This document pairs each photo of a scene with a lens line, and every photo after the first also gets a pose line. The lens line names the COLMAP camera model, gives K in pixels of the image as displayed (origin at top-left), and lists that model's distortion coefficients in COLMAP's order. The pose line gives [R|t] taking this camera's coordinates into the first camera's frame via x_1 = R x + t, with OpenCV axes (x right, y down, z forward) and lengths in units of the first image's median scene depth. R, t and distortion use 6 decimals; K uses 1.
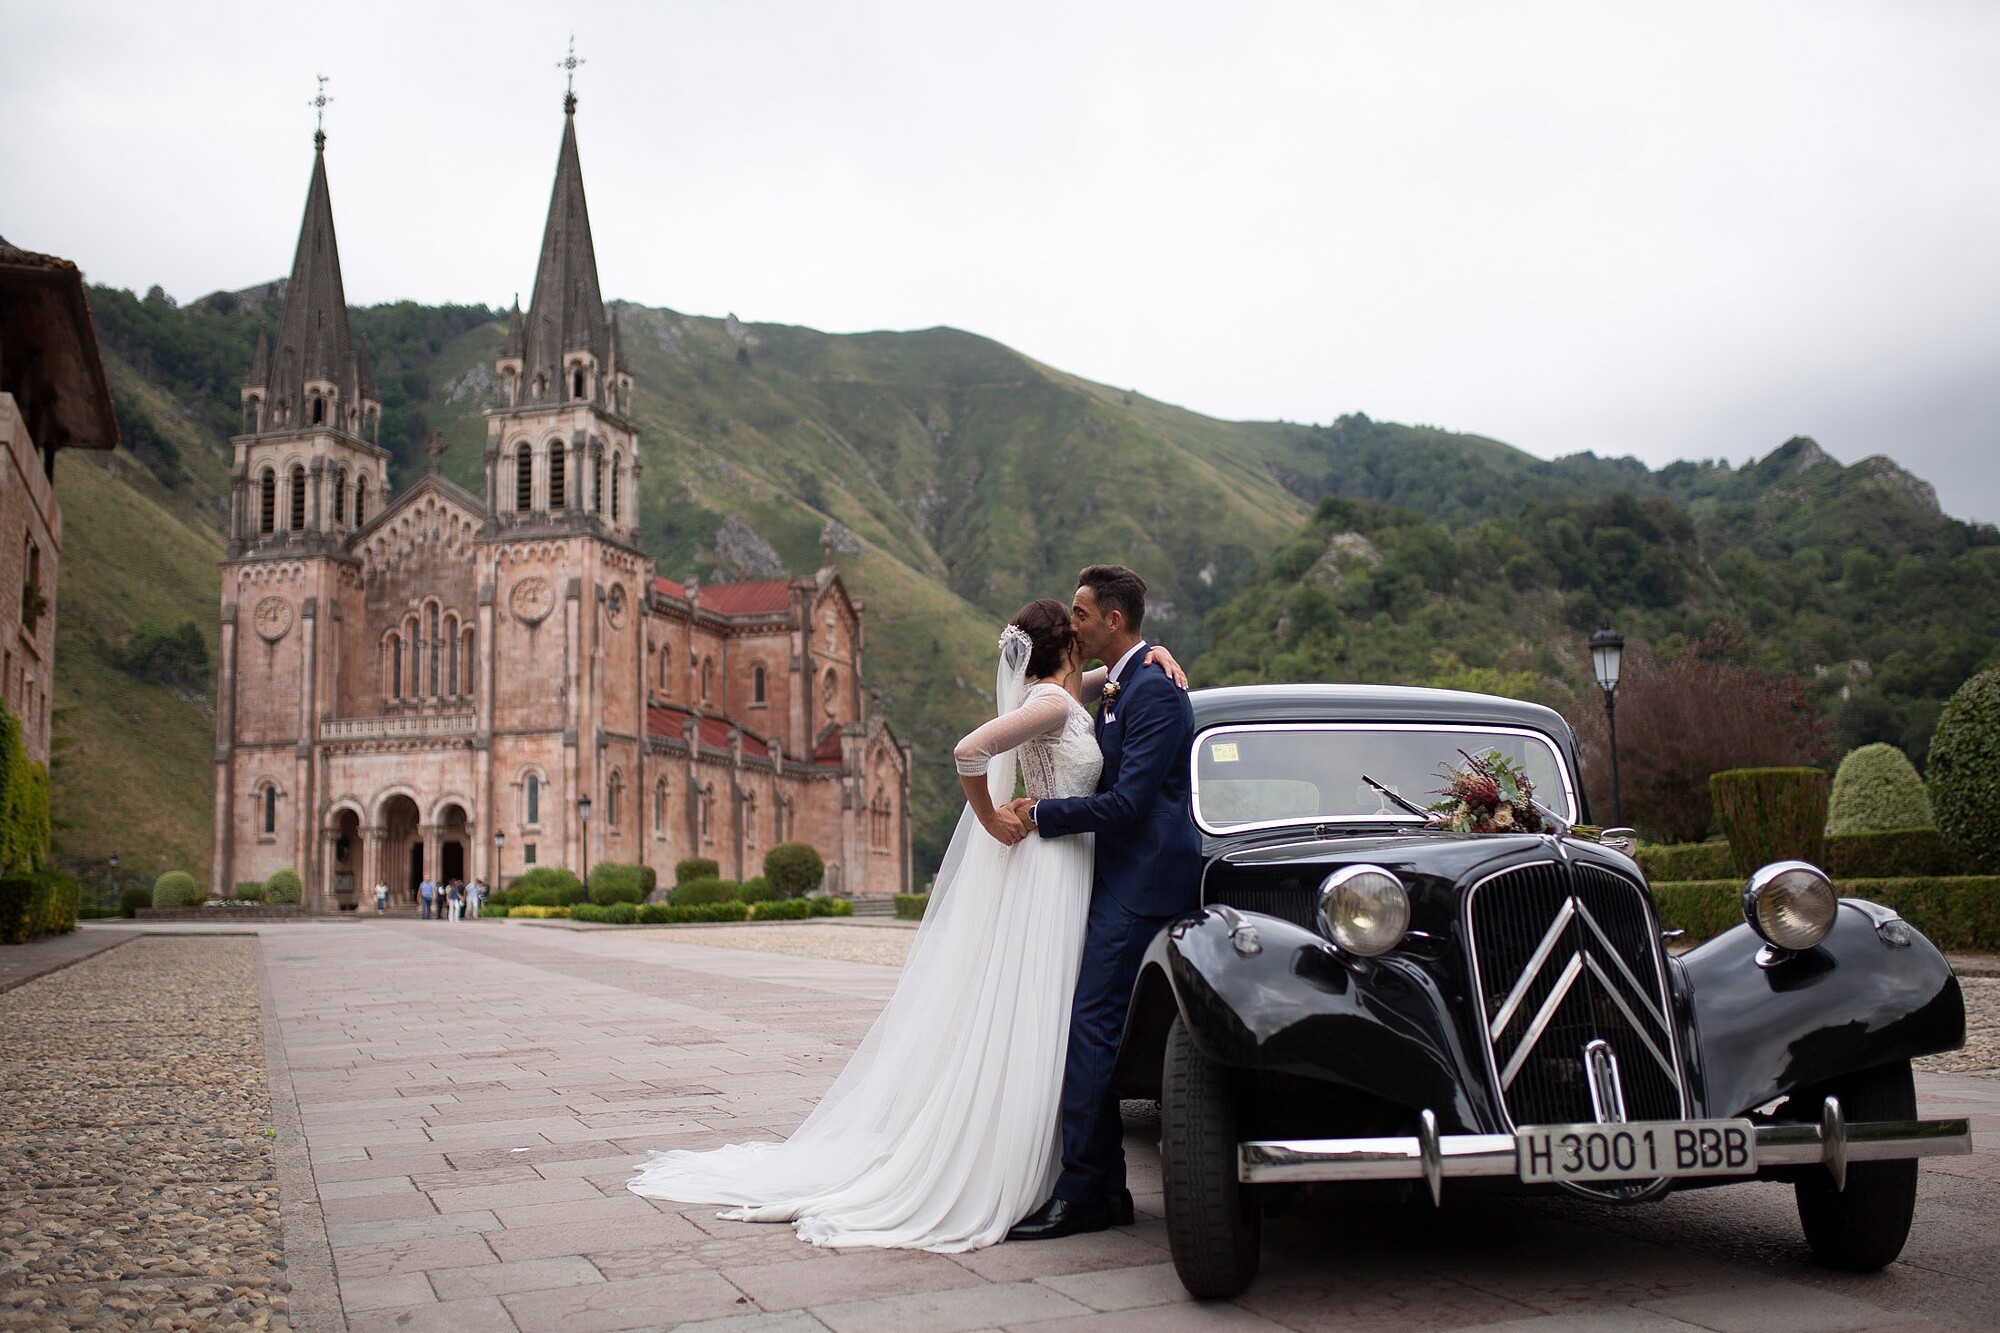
lens RADIAL K [[1967.0, 0, 1004.2], [0, 1967.0, 677.5], [0, 0, 1]] dist [-0.072690, 0.119443]
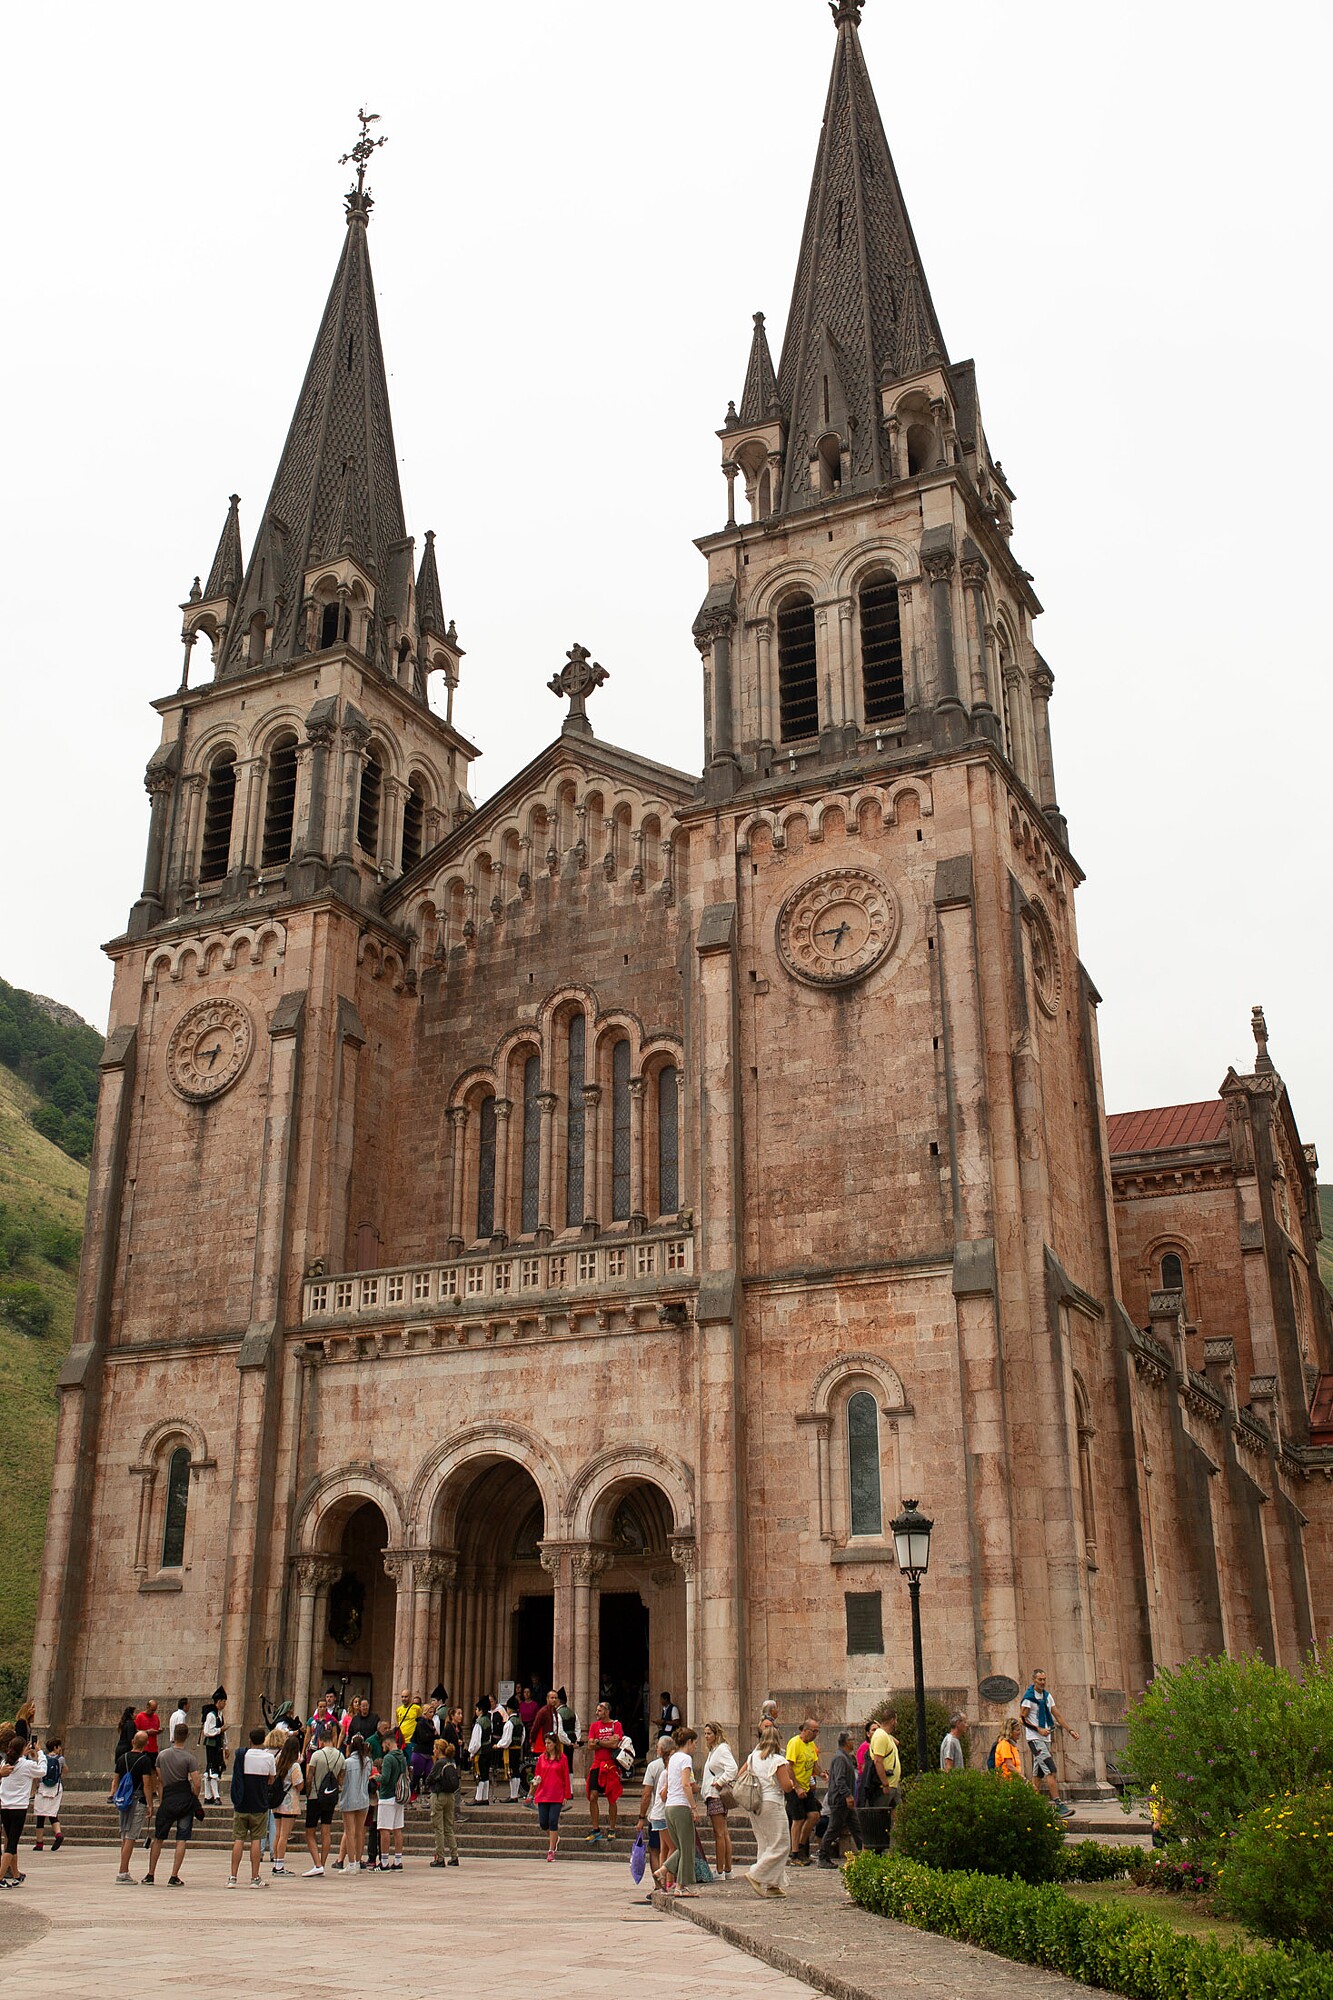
lens RADIAL K [[1895.3, 0, 664.1], [0, 1895.3, 979.0], [0, 0, 1]] dist [-0.074633, 0.122086]
pose [[0.980918, -0.054589, -0.186599, -0.199622], [0.005694, 0.967427, -0.253085, 0.061420], [0.194336, 0.247194, 0.949278, 0.626079]]
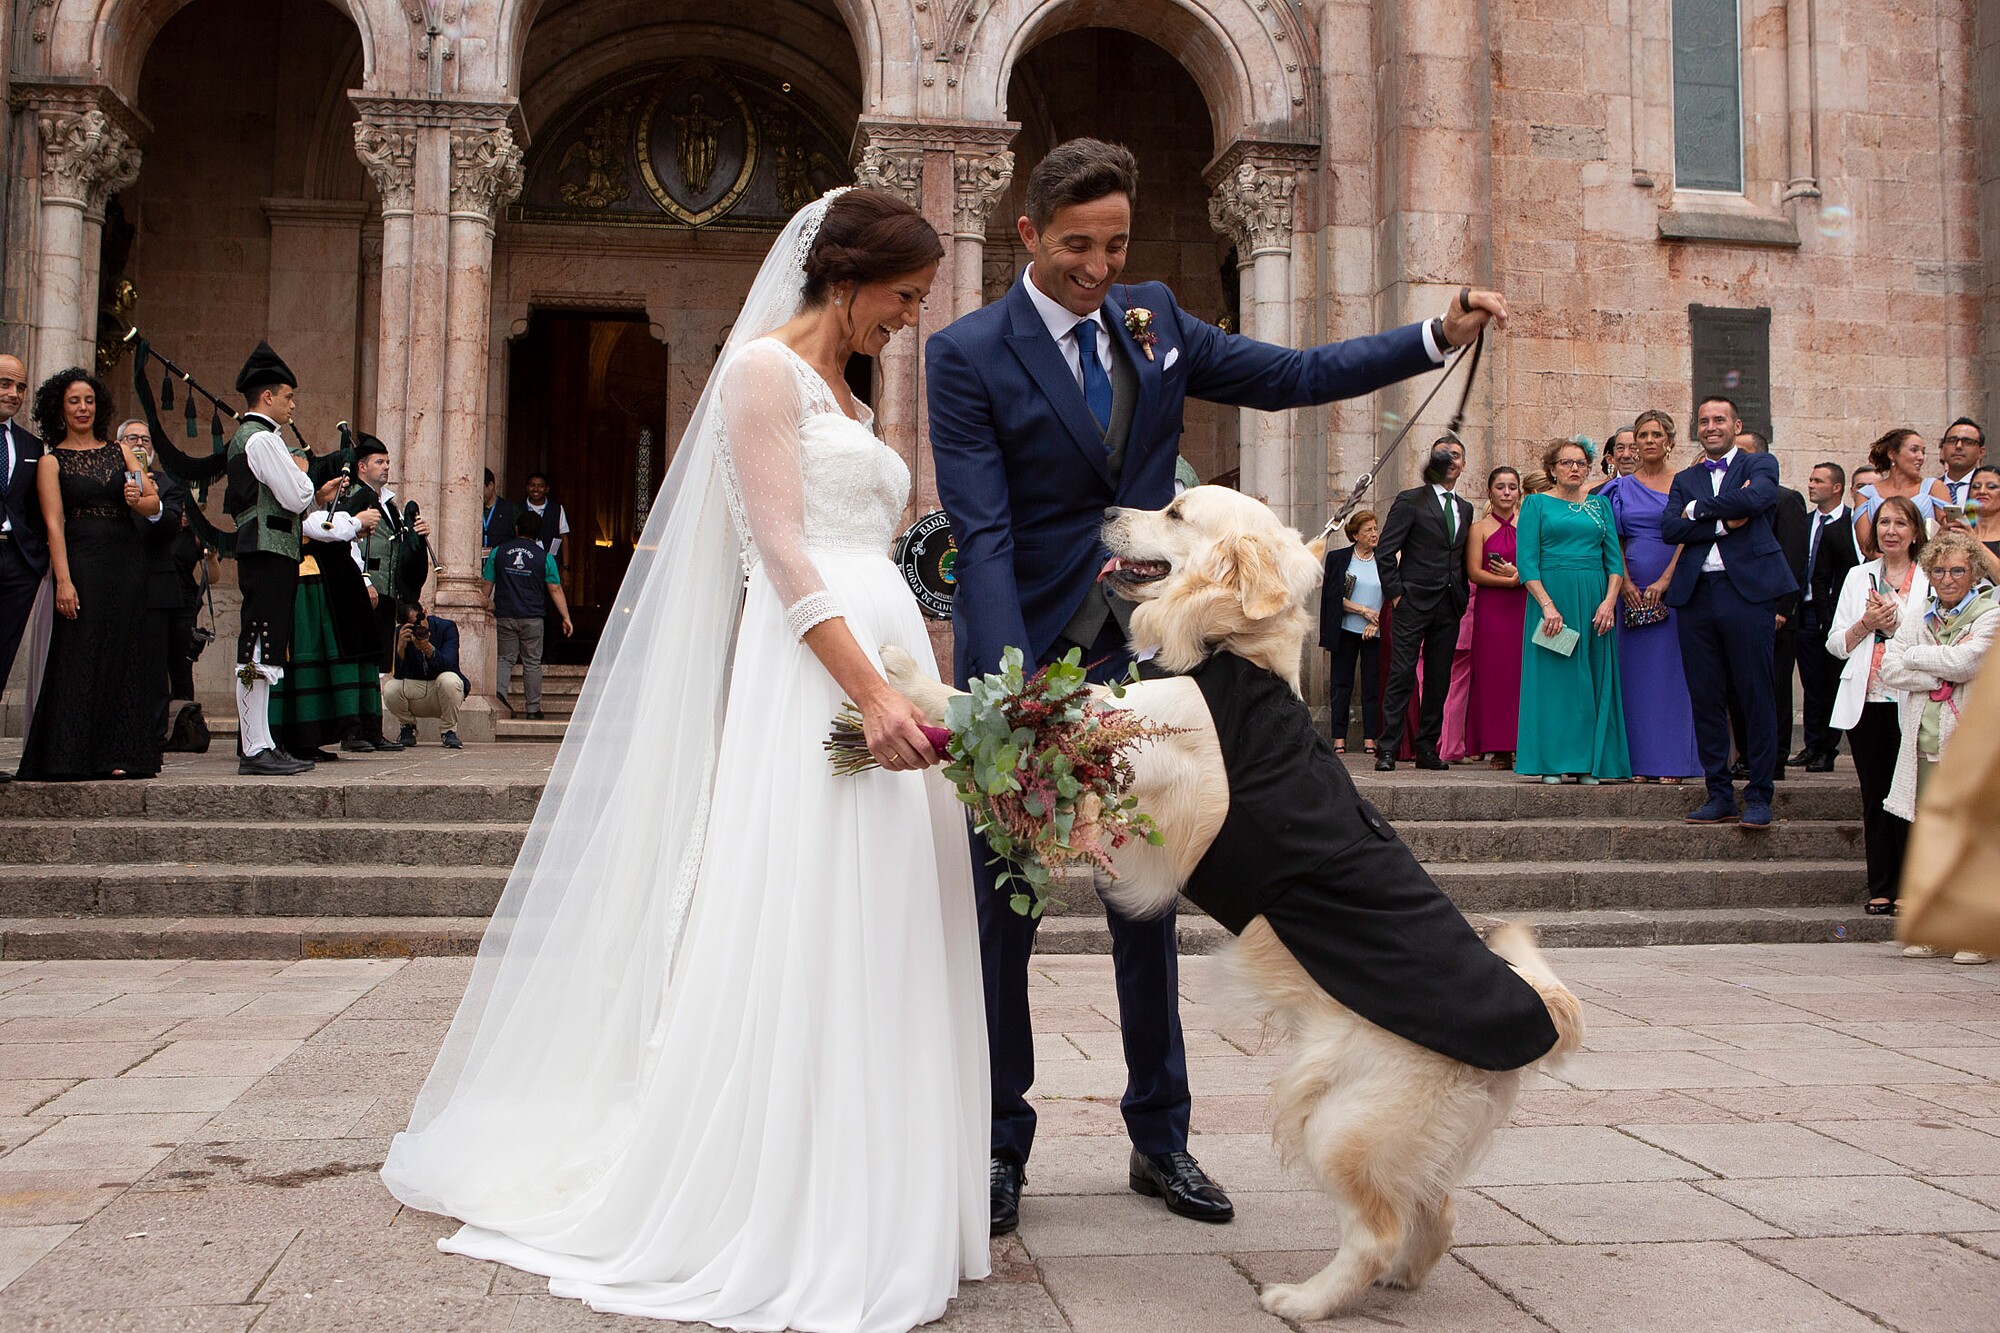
lens RADIAL K [[1943.6, 0, 987.9], [0, 1943.6, 581.1], [0, 0, 1]] dist [-0.104873, 0.109802]
pose [[0.914884, 0.054701, 0.399994, -0.336365], [-0.081374, 0.995429, 0.049993, 0.098490], [-0.395431, -0.078287, 0.915153, 0.847466]]
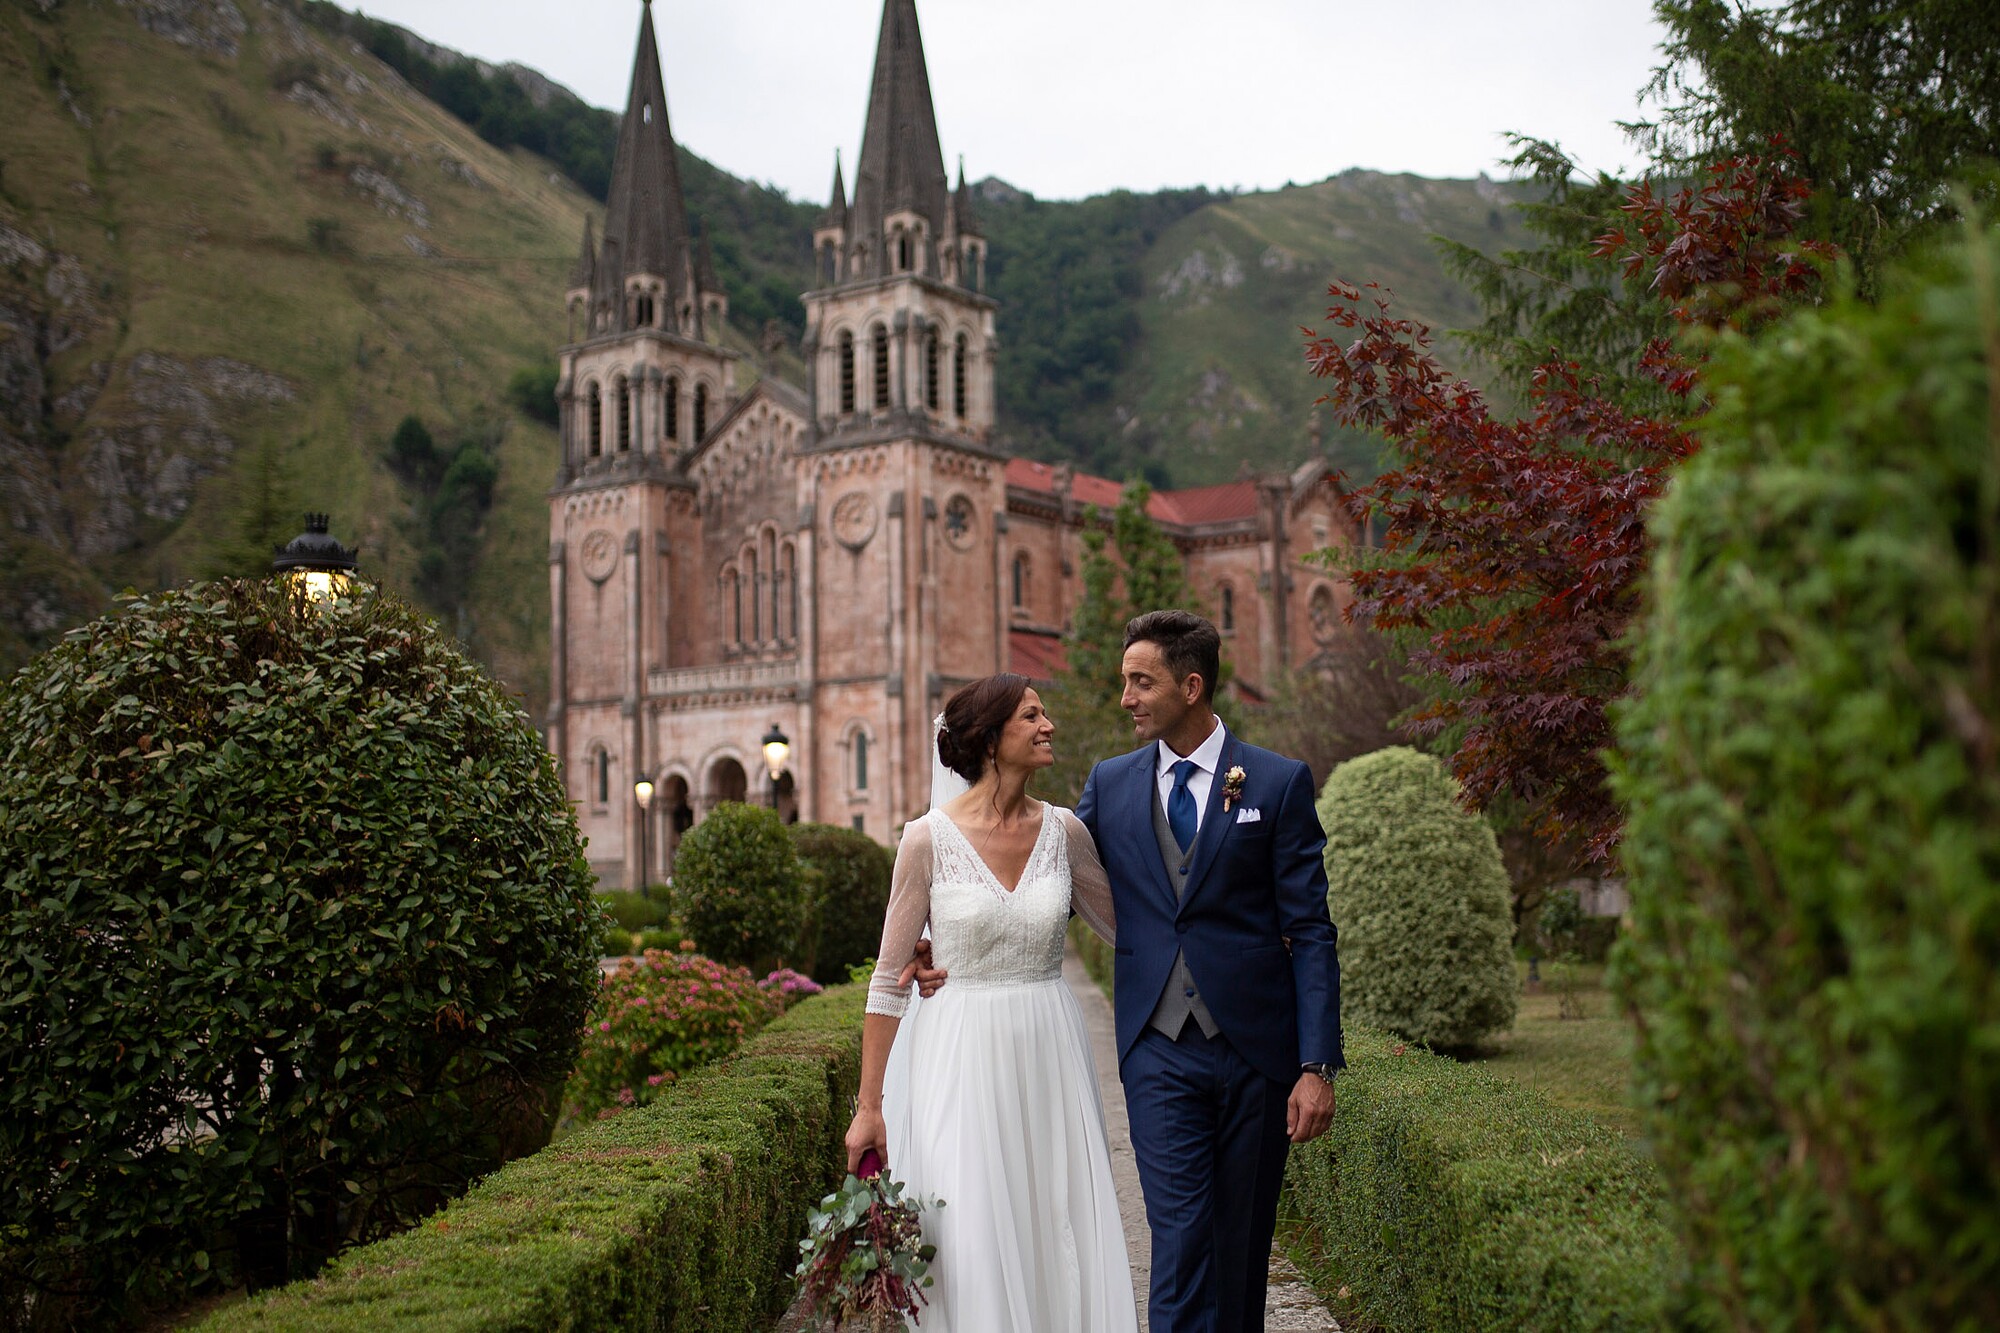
lens RADIAL K [[2208.0, 0, 1154.7], [0, 2208.0, 748.6], [0, 0, 1]] dist [-0.070905, 0.108373]
pose [[0.953876, -0.015846, -0.299783, 0.153059], [0.037287, 0.997127, 0.065936, -0.000146], [0.297877, -0.074073, 0.951726, 0.140372]]
